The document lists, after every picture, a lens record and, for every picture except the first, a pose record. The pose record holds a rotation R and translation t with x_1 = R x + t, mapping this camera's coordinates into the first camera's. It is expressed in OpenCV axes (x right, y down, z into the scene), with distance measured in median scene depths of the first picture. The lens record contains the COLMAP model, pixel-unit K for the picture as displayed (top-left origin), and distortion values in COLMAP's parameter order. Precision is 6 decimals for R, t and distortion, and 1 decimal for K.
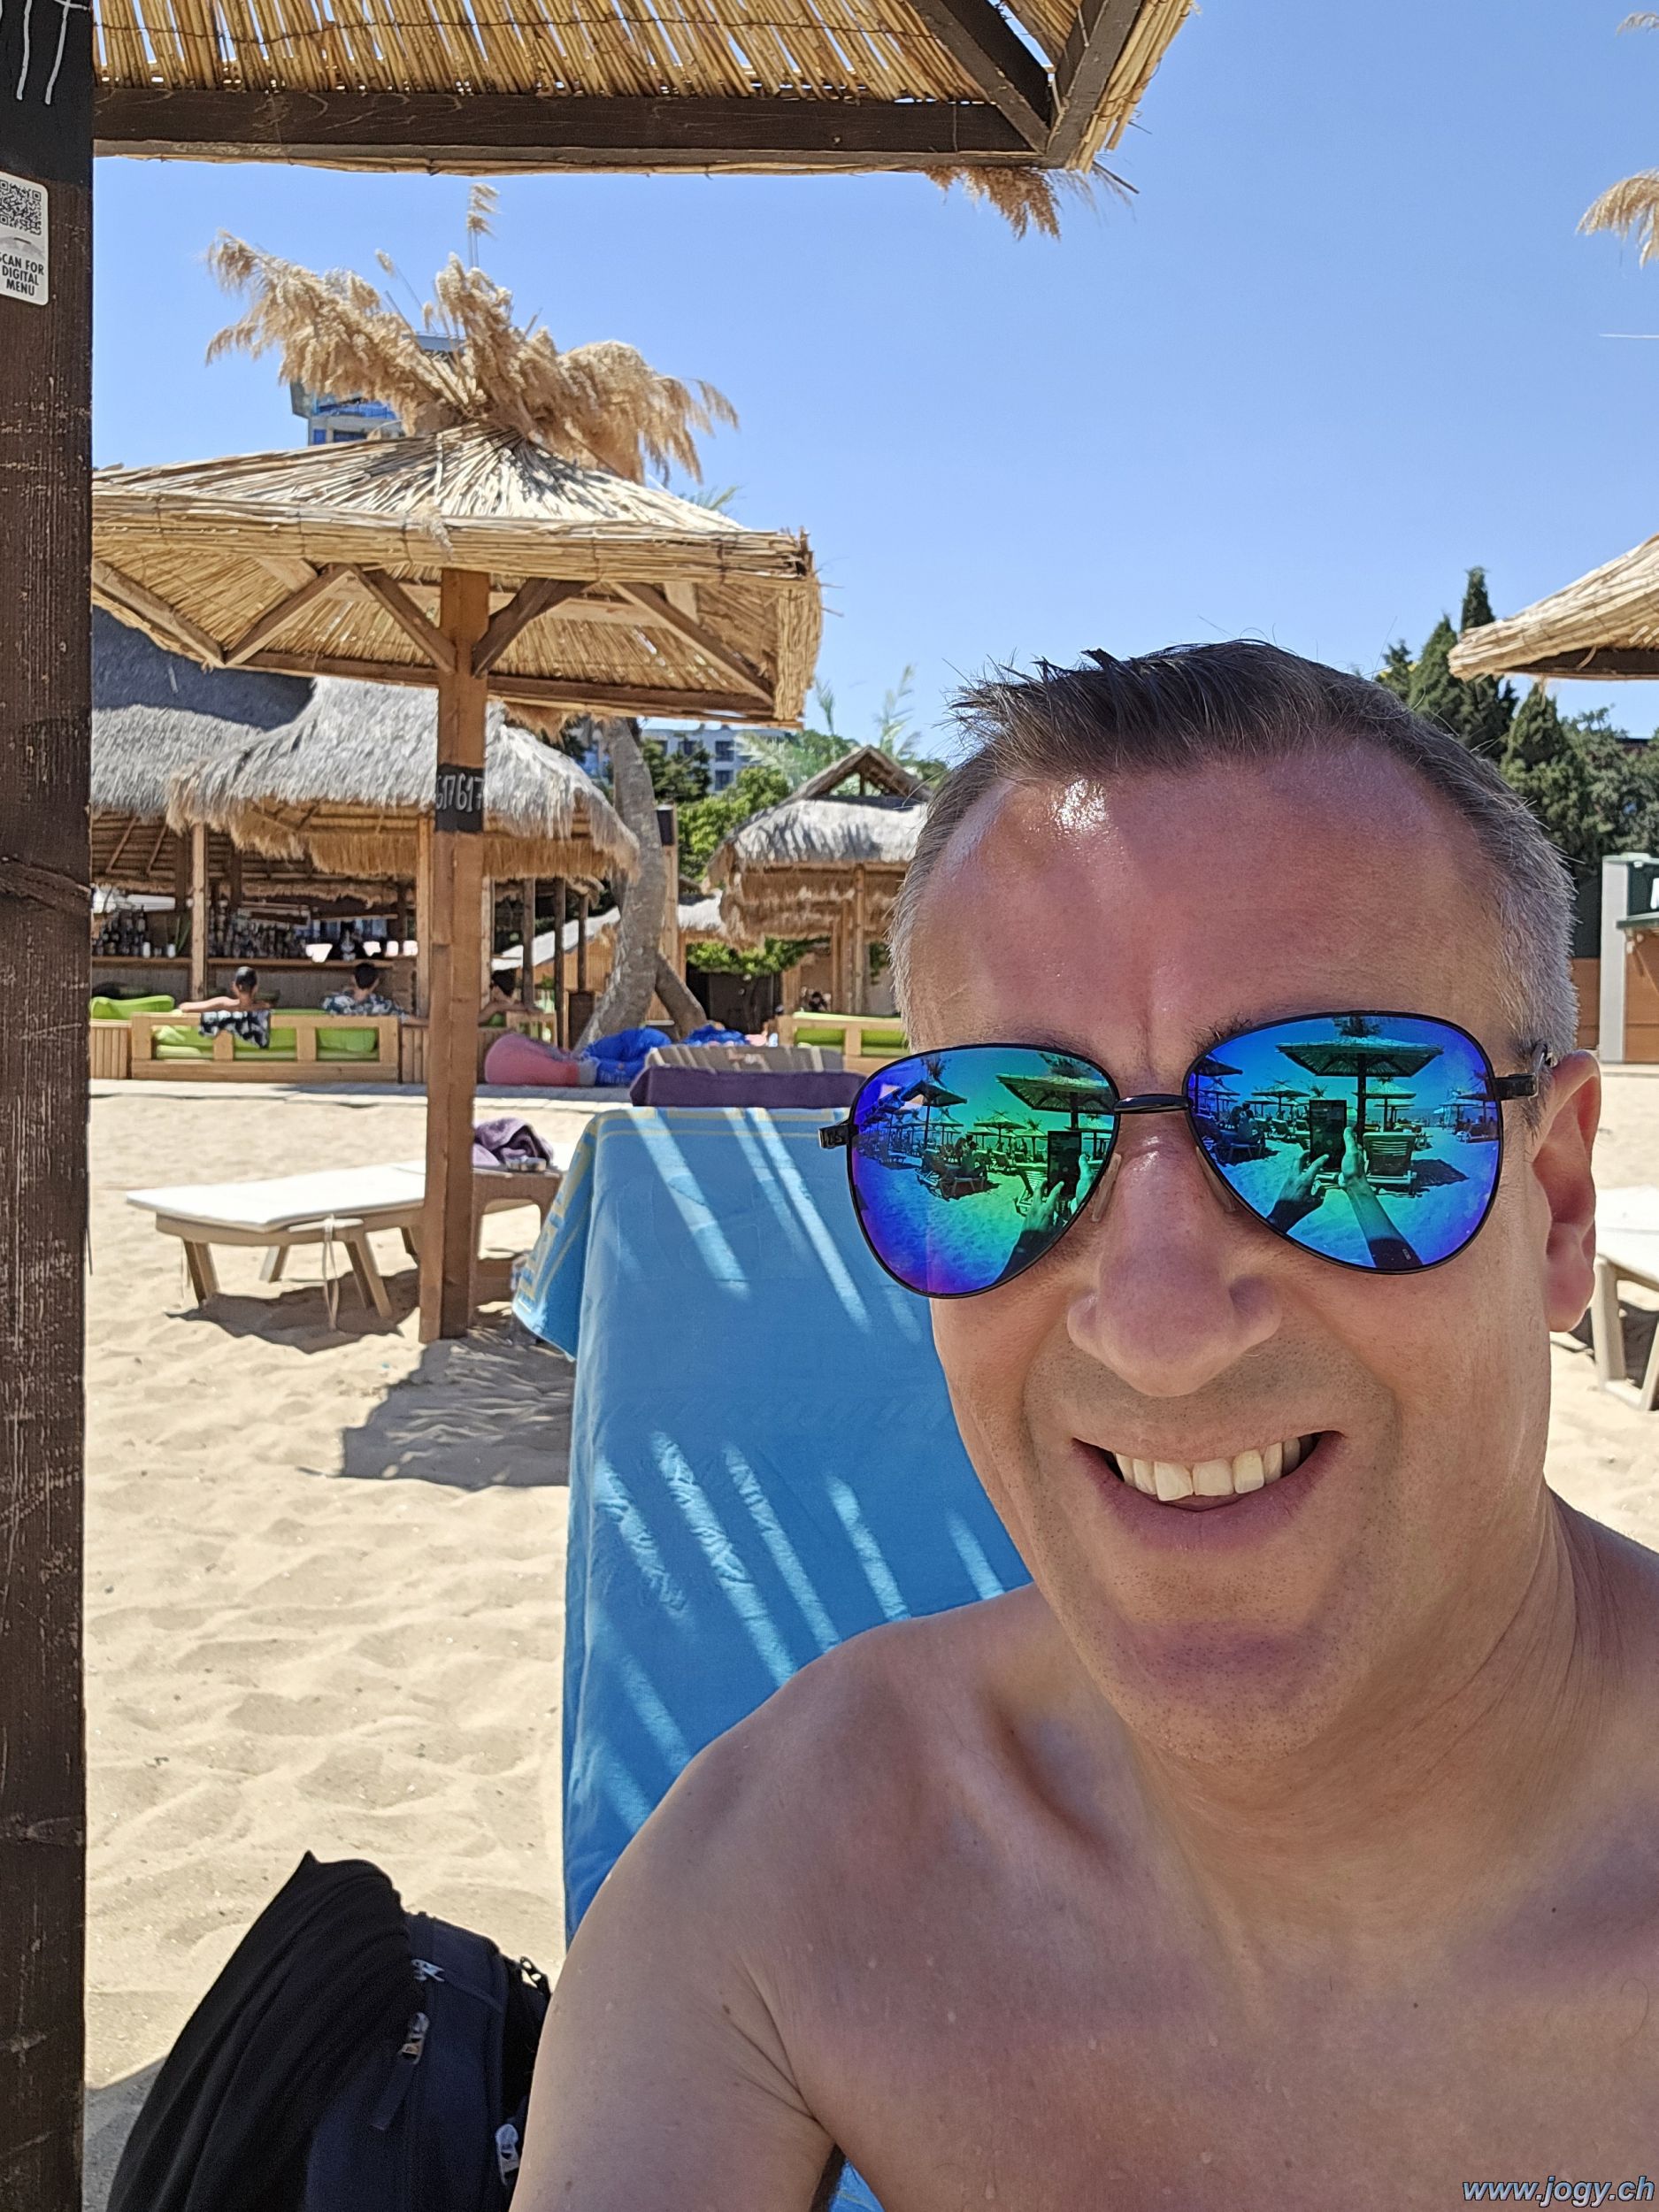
lens RADIAL K [[1955.3, 0, 851.4], [0, 1955.3, 1099.3], [0, 0, 1]] dist [0.094459, -0.223697]
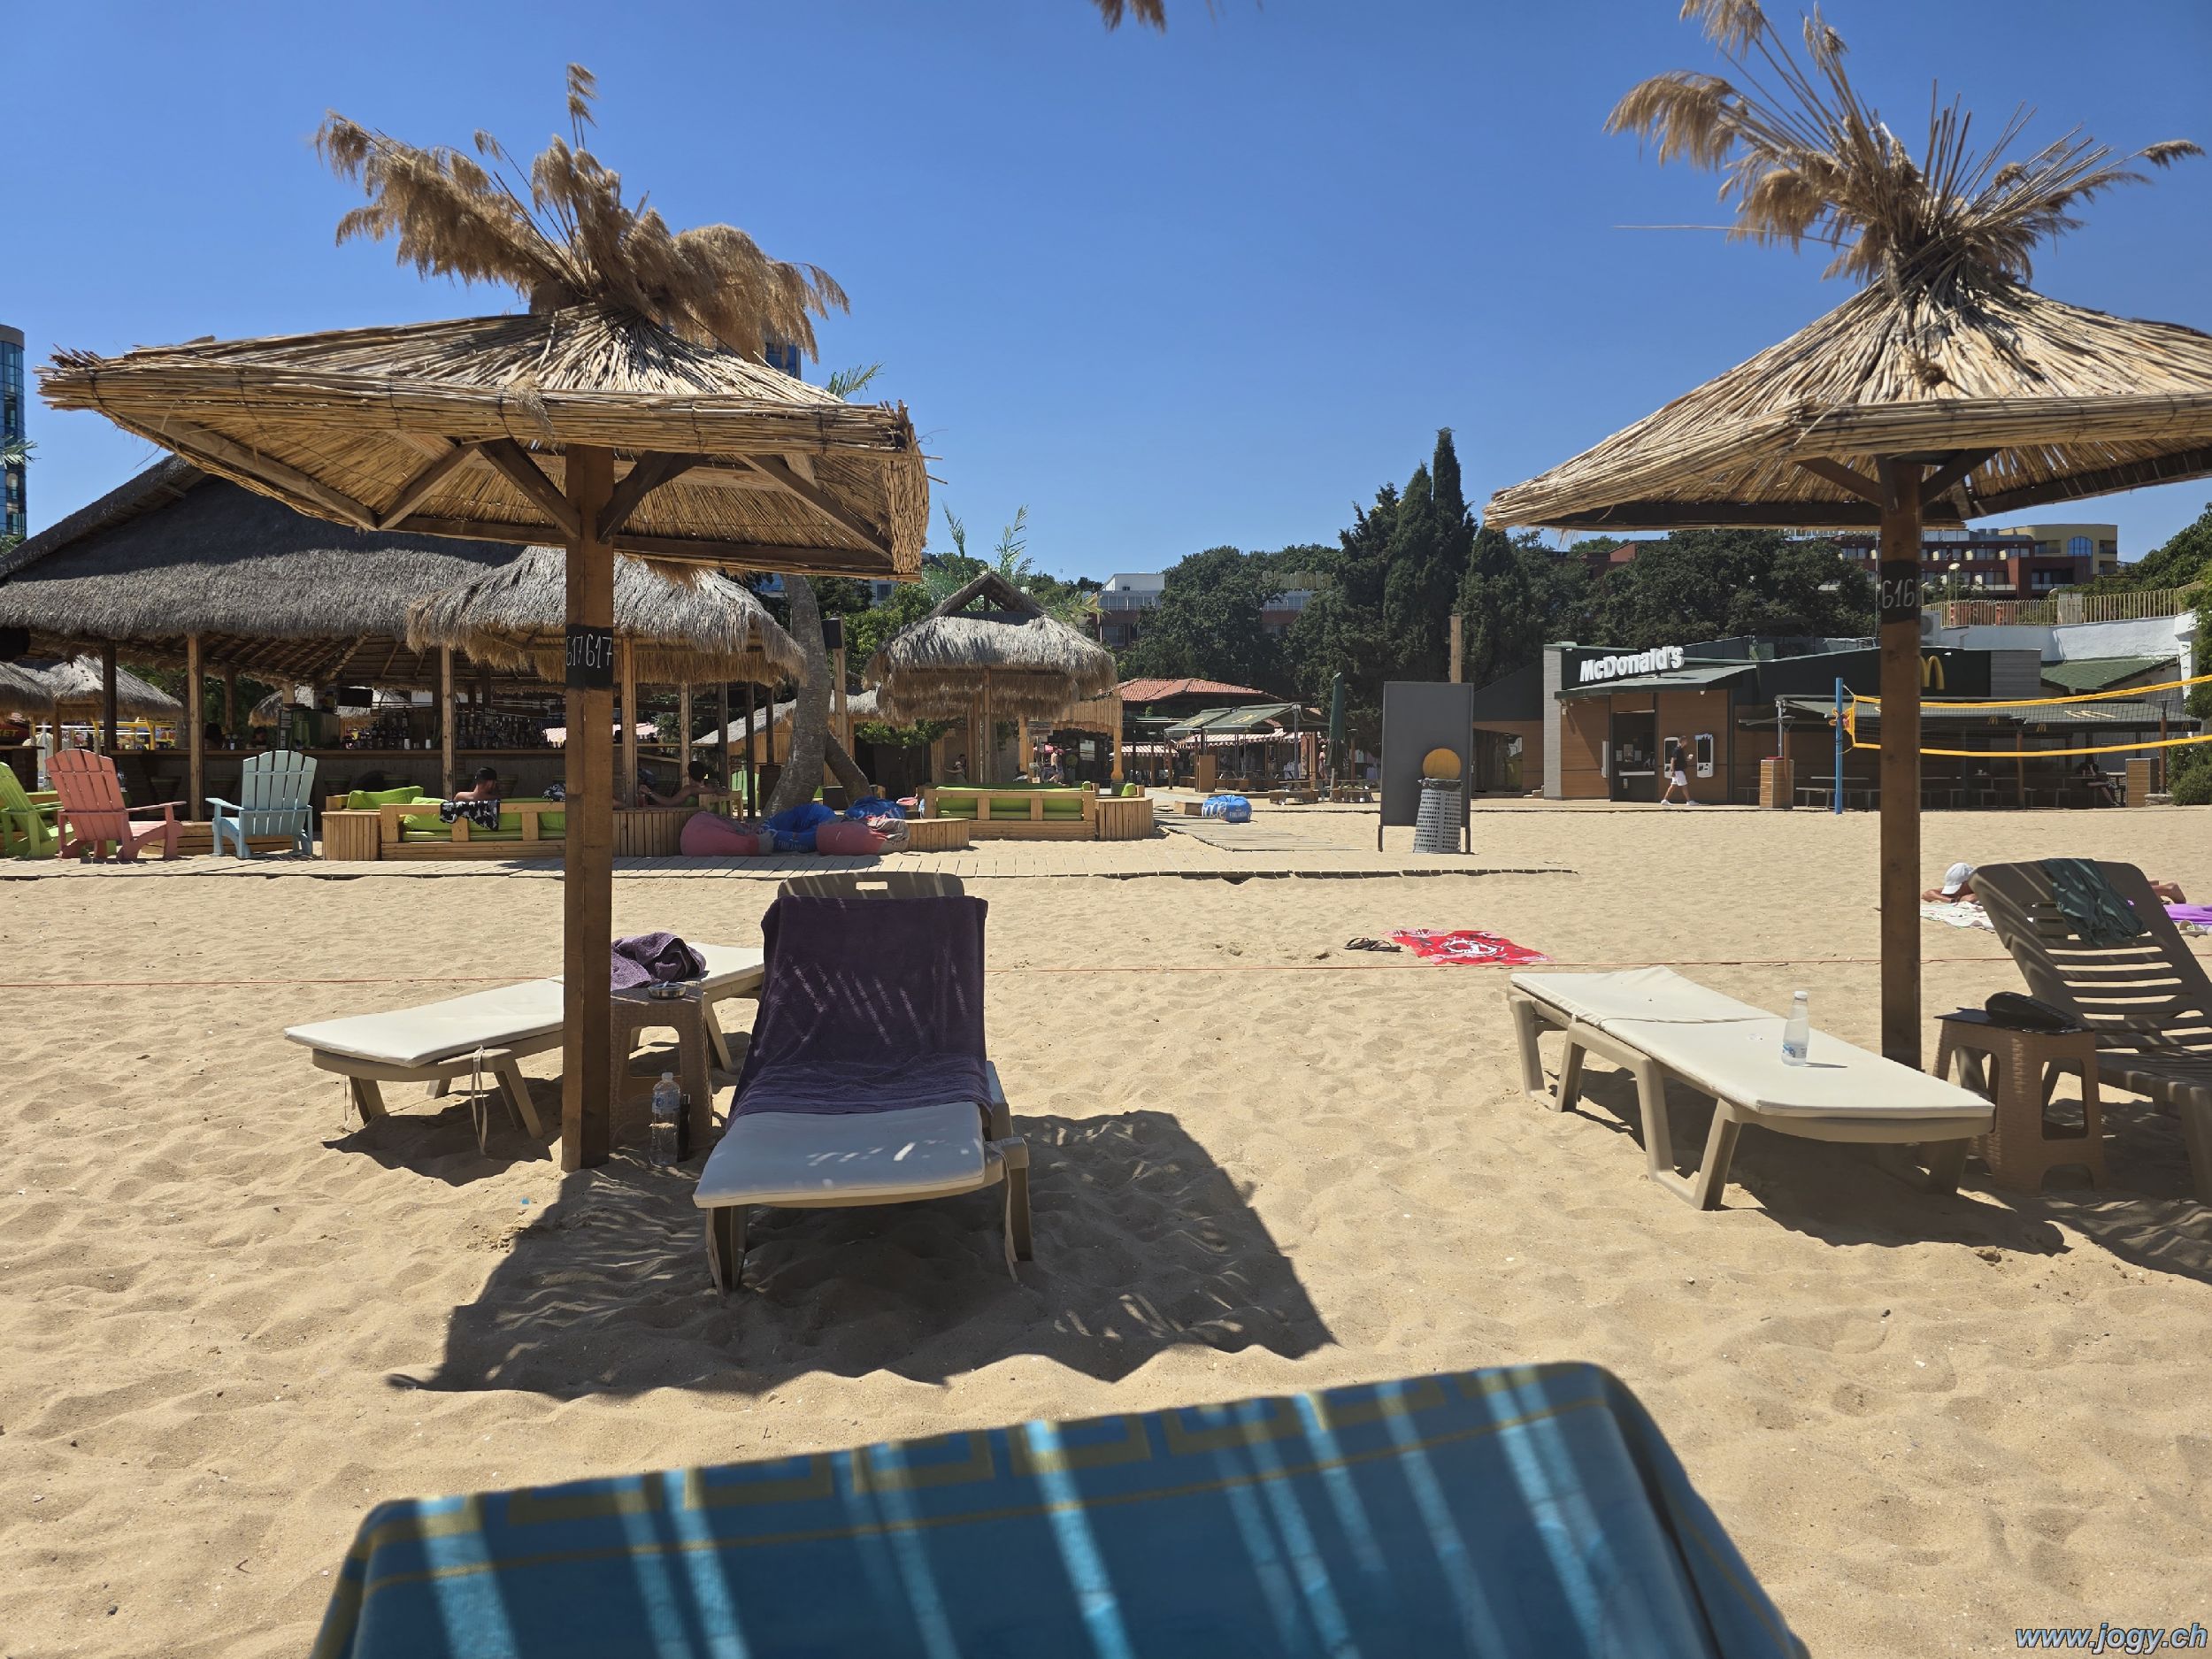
lens RADIAL K [[1461.9, 0, 1090.6], [0, 1461.9, 825.5], [0, 0, 1]] dist [0.069166, -0.064986]
pose [[0.997292, -0.024191, 0.069445, 0.012087], [0.024274, 0.999705, -0.000351, -0.052214], [-0.069416, 0.002036, 0.997586, 0.178736]]
